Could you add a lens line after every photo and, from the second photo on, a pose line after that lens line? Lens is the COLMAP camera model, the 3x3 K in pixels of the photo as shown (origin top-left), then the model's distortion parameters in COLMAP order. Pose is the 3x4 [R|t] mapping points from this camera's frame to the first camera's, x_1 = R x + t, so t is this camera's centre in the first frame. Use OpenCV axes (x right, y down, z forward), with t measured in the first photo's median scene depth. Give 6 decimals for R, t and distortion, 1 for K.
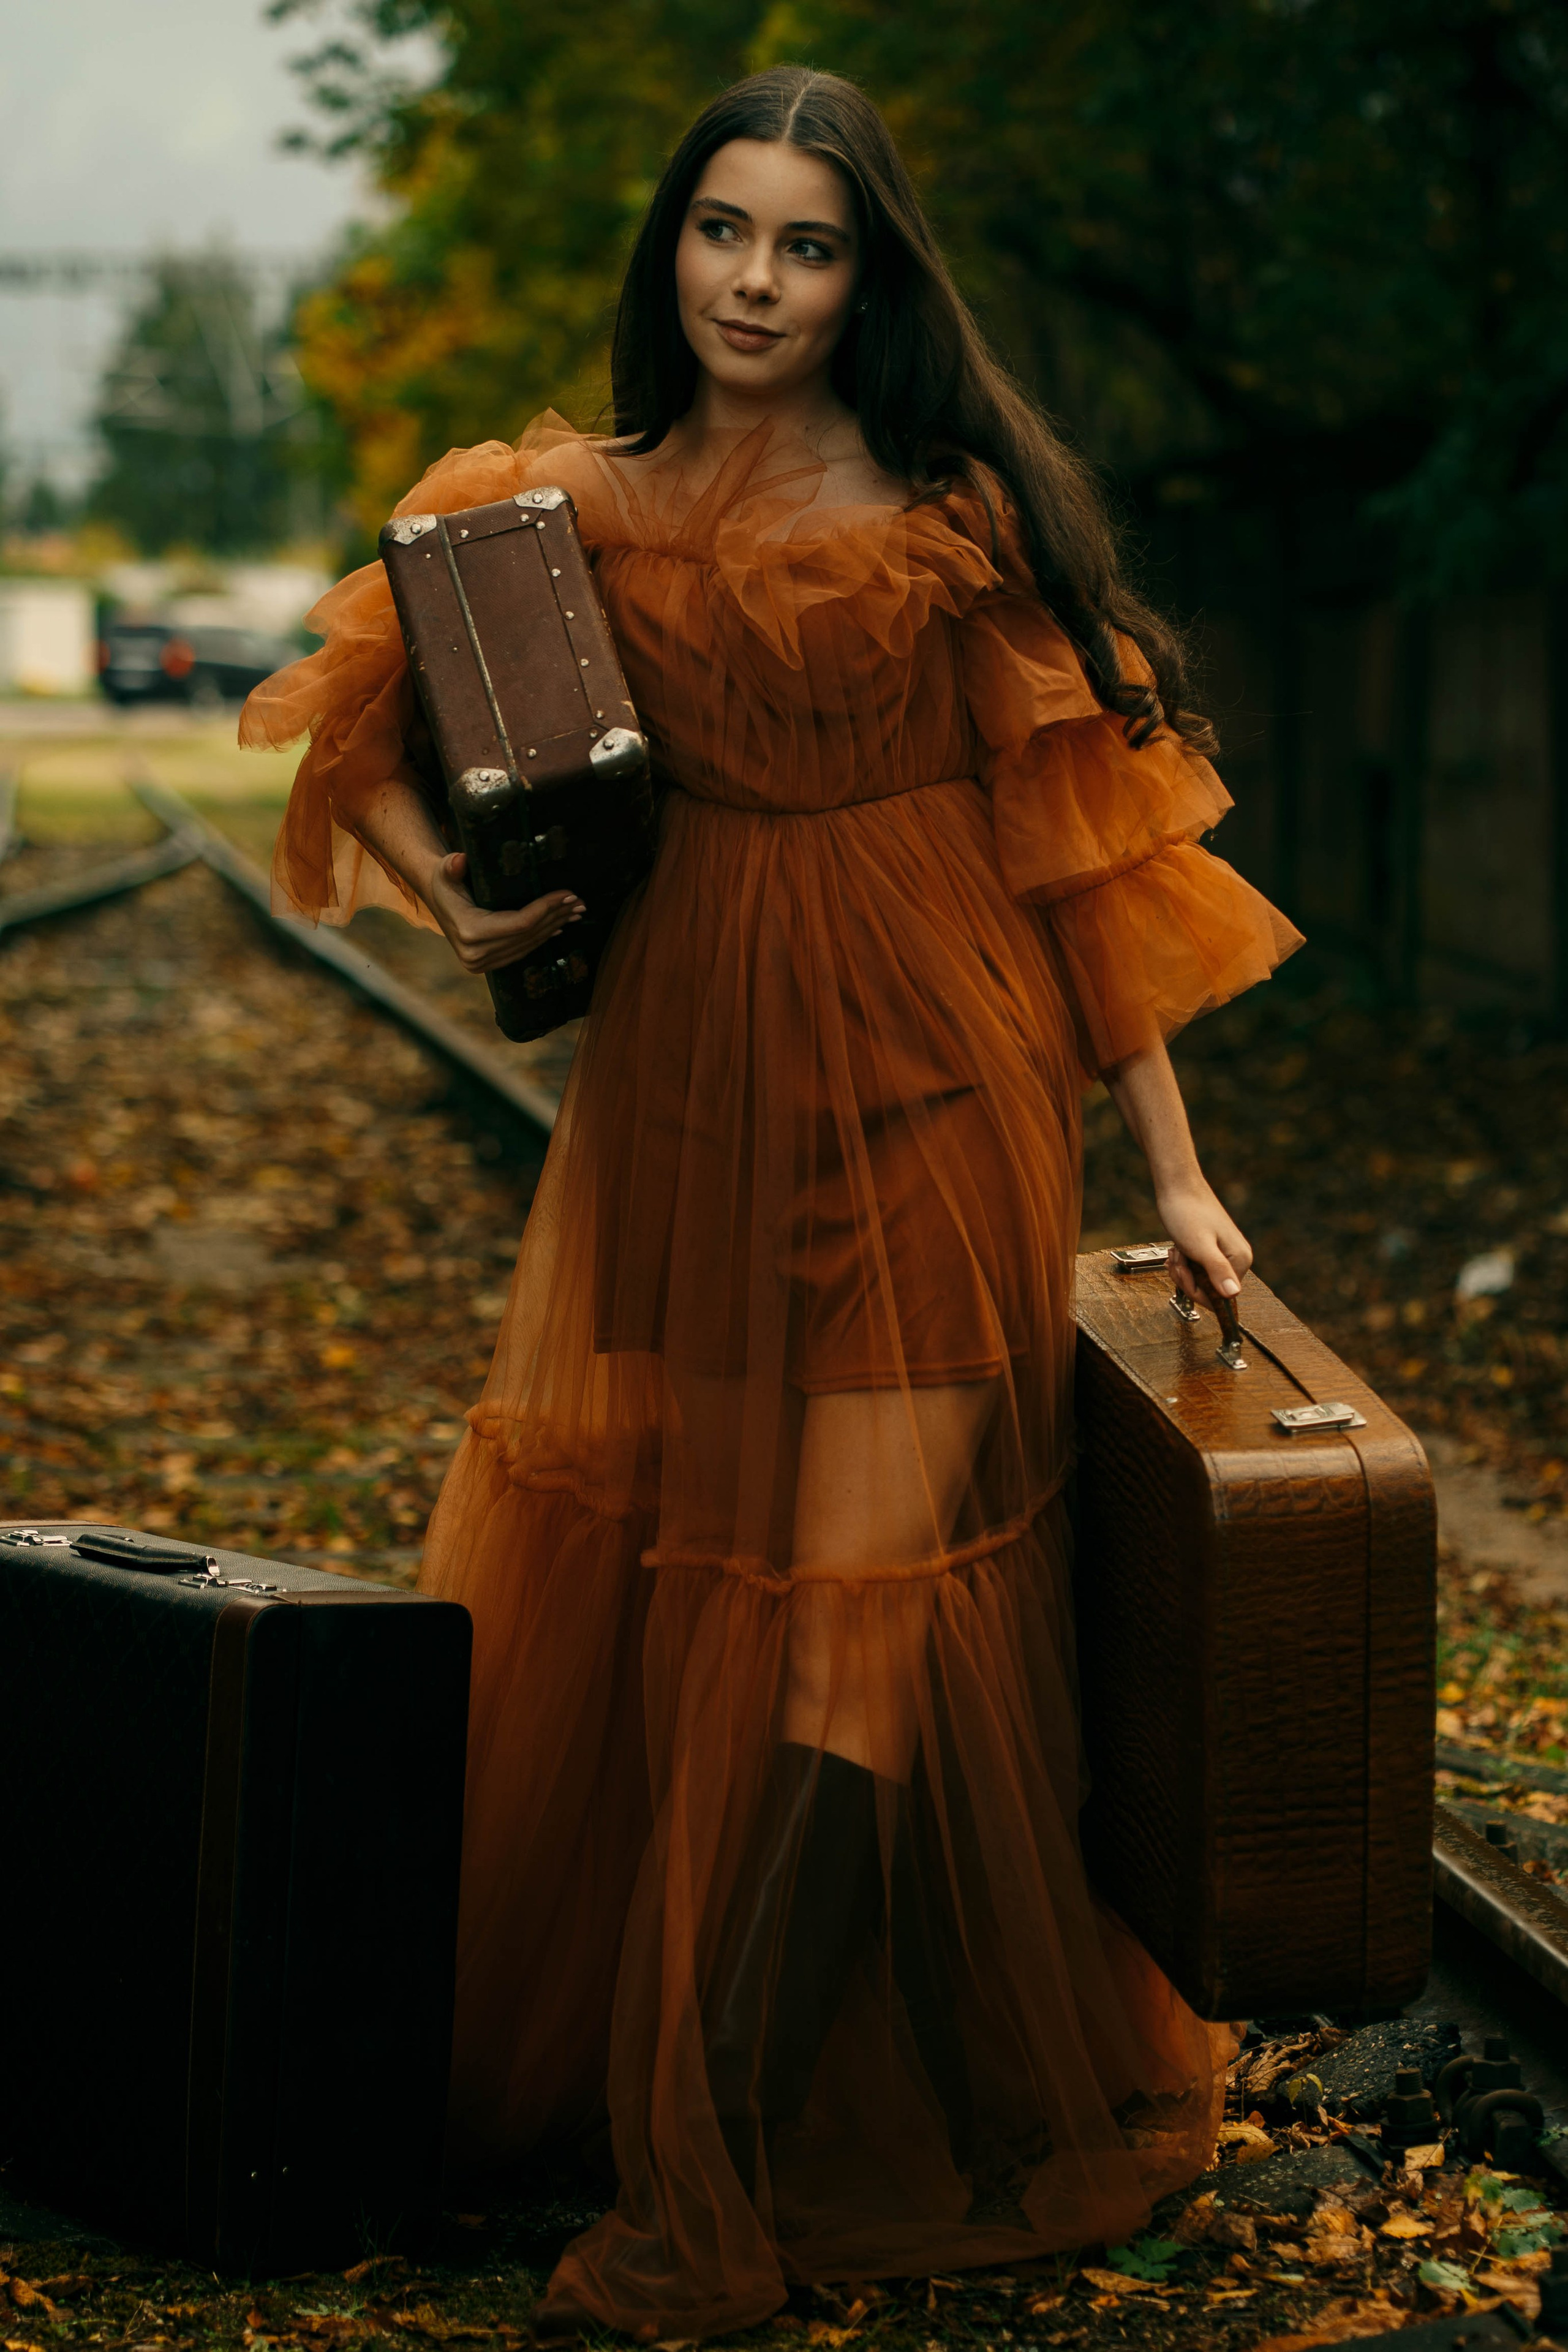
lens RADIAL K [[6832.0, 0, 784.0], [0, 6832.0, 1176.0], [0, 0, 1]] dist [-0.003706, 0.313558]
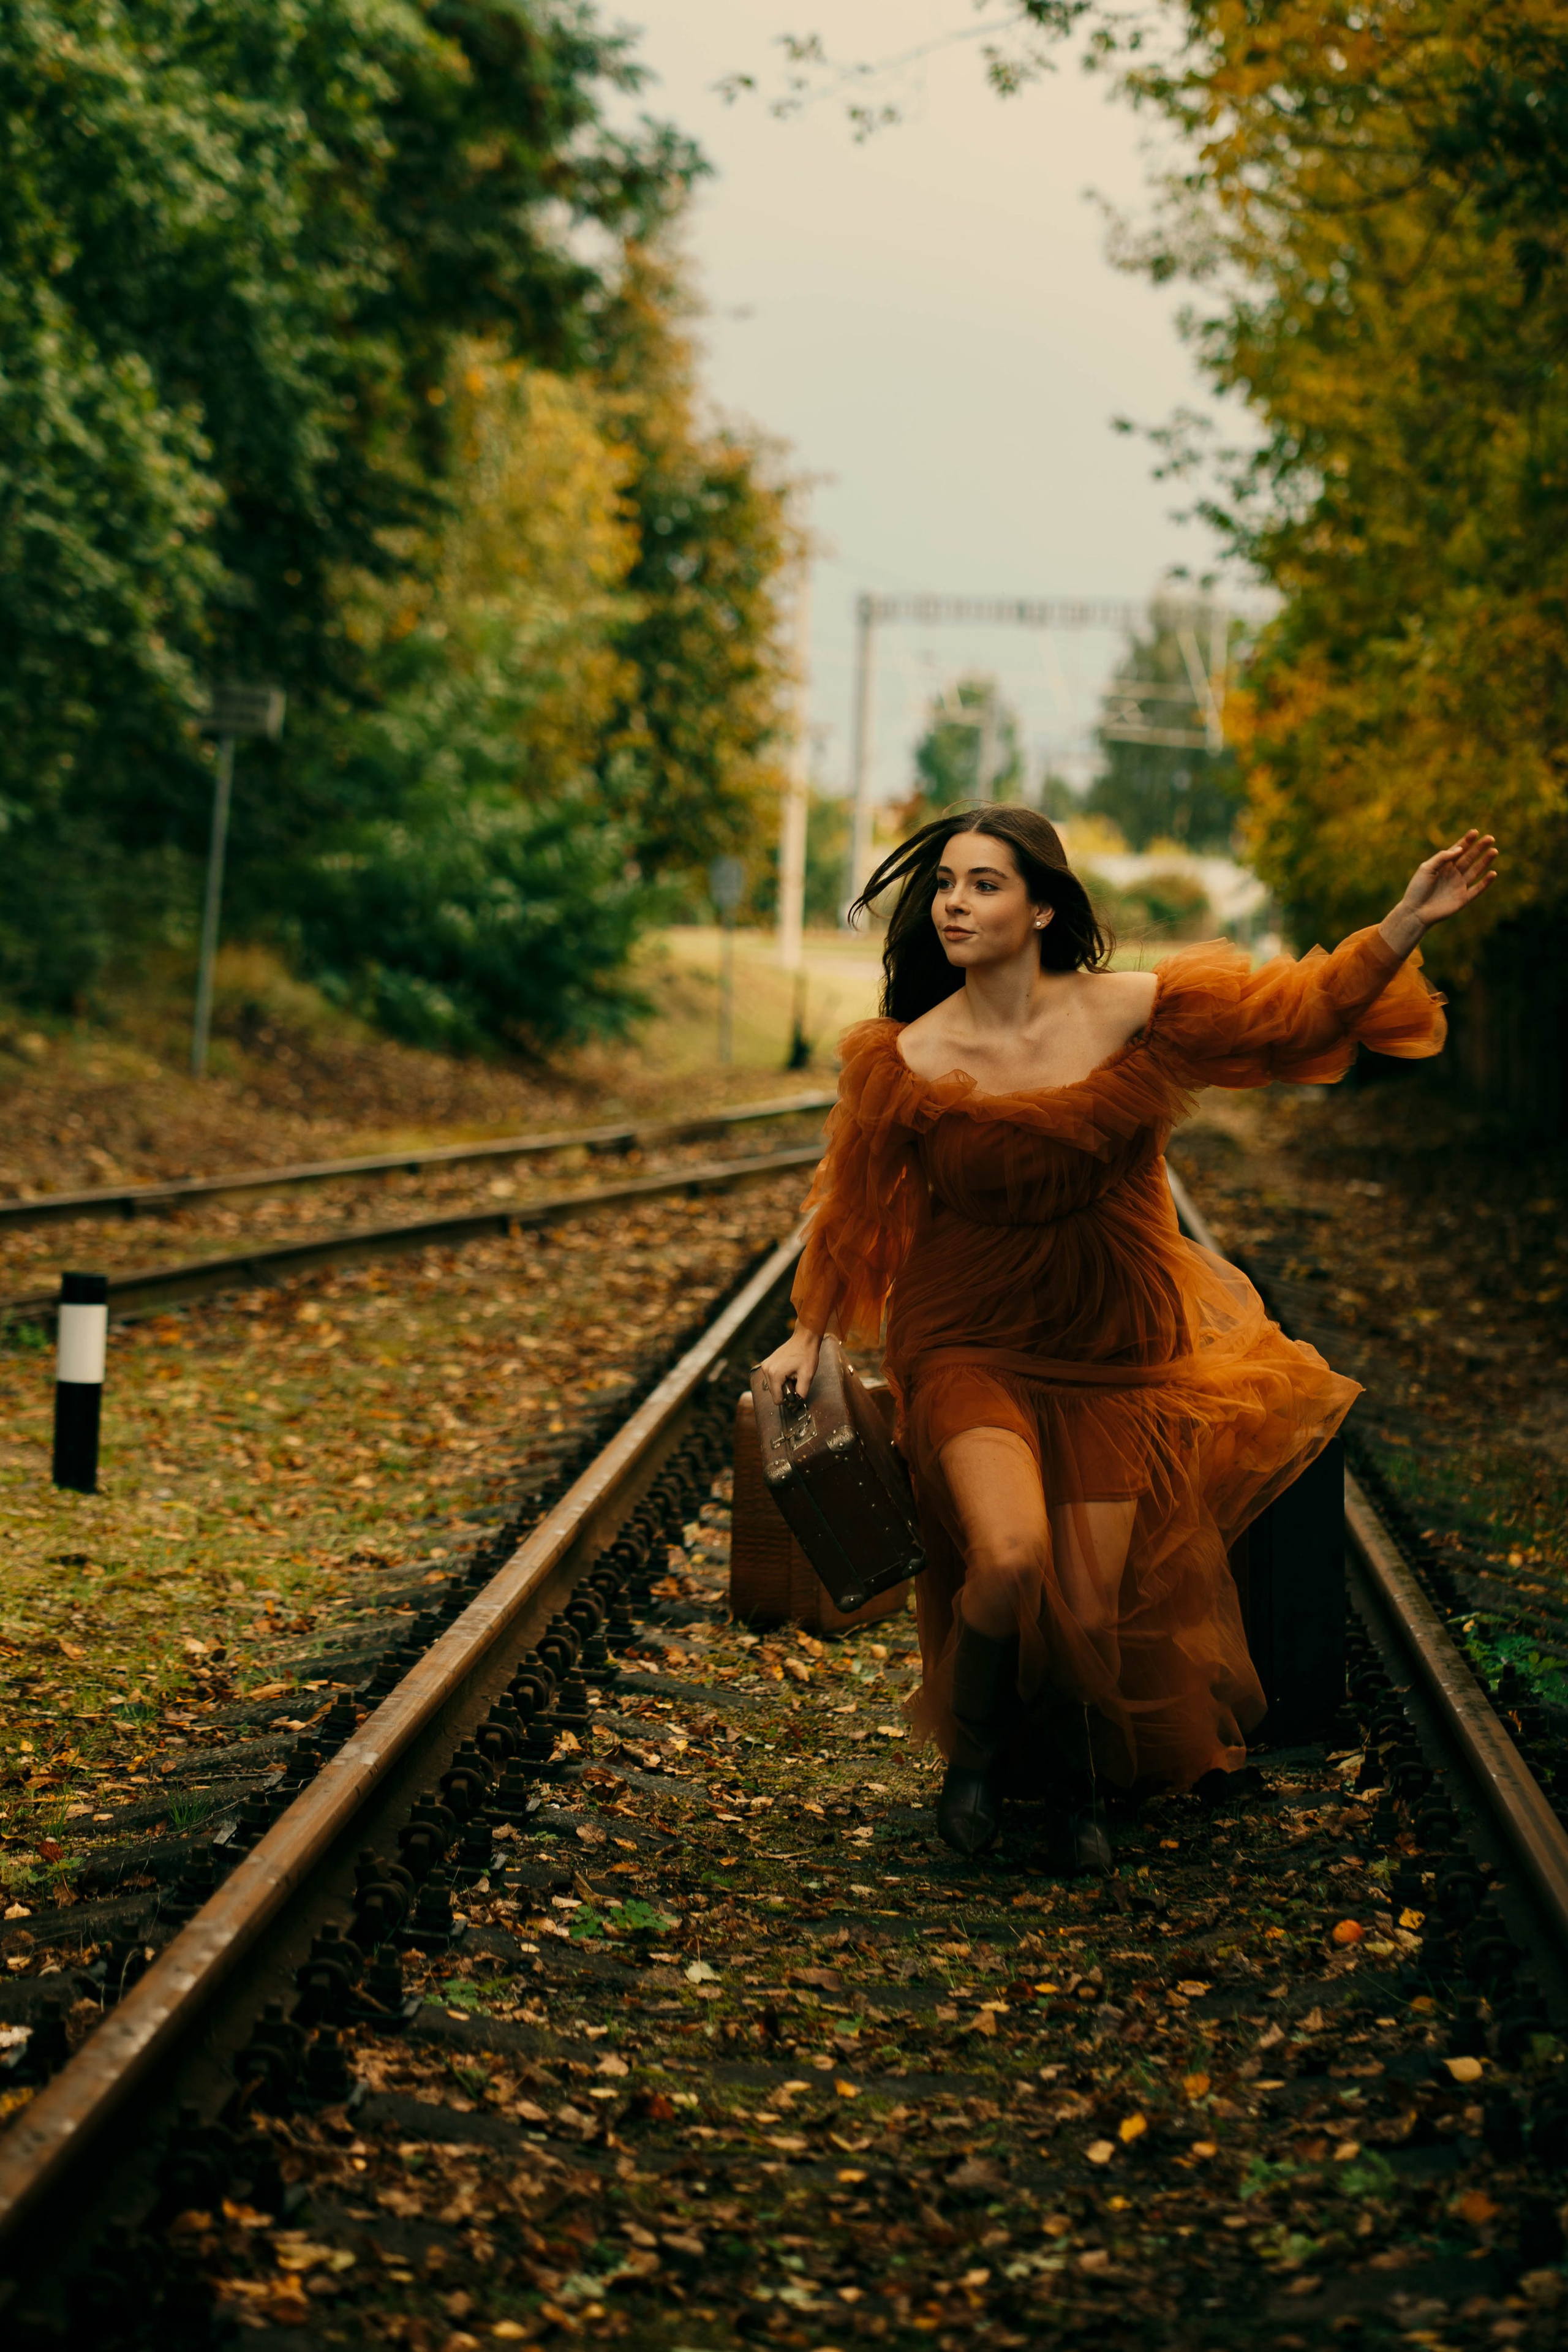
lens RADIAL K [[7907.0, 0, 782.4], [0, 7907.0, 1416.1], [0, 0, 1]] dist [0.025456, -0.570468]
pose [[0.985266, 0.048865, -0.163901, 0.079380], [-0.050379, 0.998717, -0.005089, 0.018922], [0.163442, 0.013271, 0.986464, -0.378616]]
